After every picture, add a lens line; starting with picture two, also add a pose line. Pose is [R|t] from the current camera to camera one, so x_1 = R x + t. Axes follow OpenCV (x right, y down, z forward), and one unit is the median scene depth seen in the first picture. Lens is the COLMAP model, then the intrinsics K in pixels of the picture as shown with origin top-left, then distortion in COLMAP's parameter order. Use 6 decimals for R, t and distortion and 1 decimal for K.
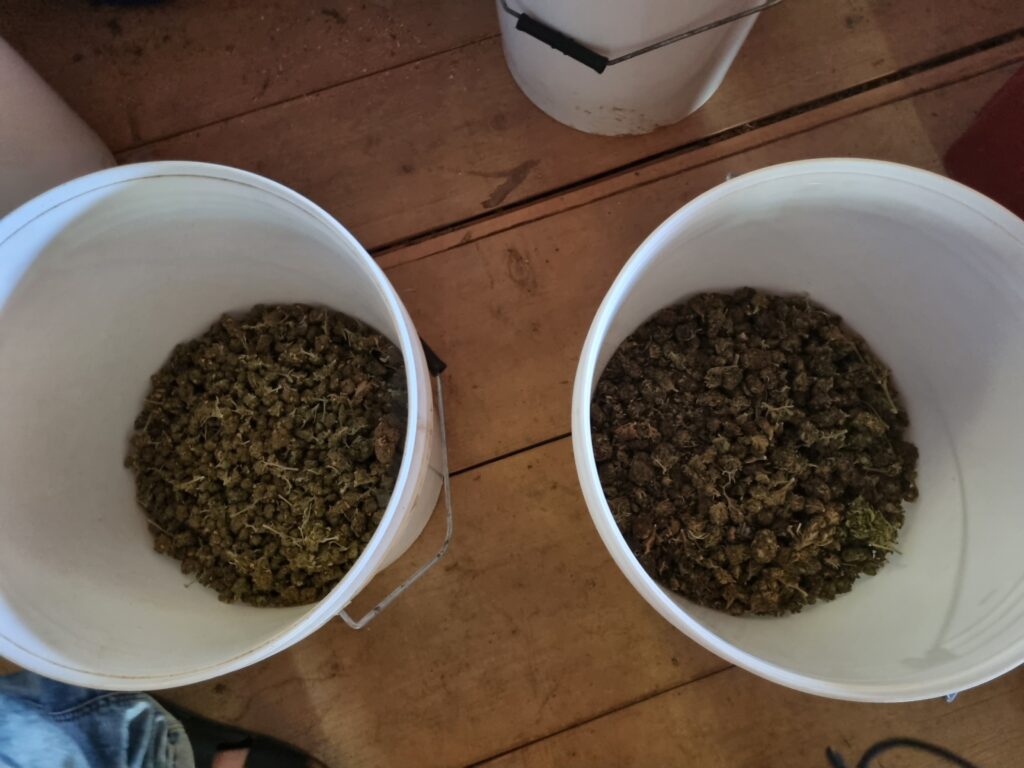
lens RADIAL K [[774.0, 0, 506.2], [0, 774.0, 381.6], [0, 0, 1]] dist [0.014221, 0.004335]
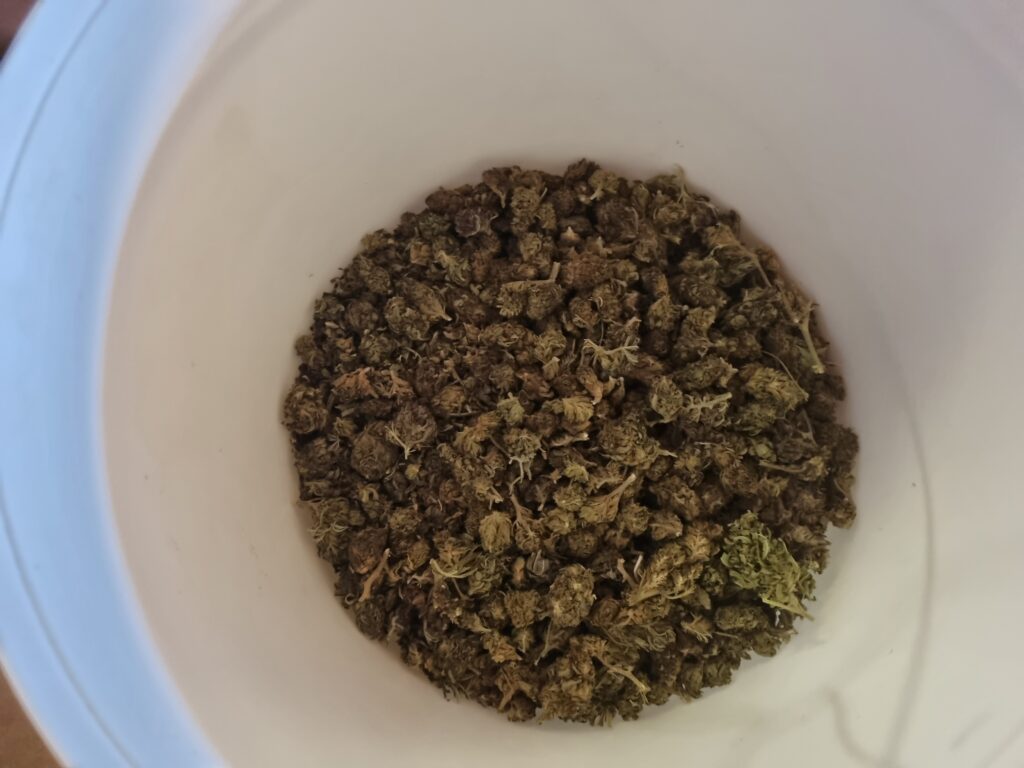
lens RADIAL K [[774.0, 0, 518.1], [0, 774.0, 386.0], [0, 0, 1]] dist [0.014221, 0.004335]
pose [[0.998926, 0.044381, 0.013275, 0.273272], [-0.043675, 0.997820, -0.049475, 0.090561], [-0.015442, 0.048842, 0.998687, 0.433502]]
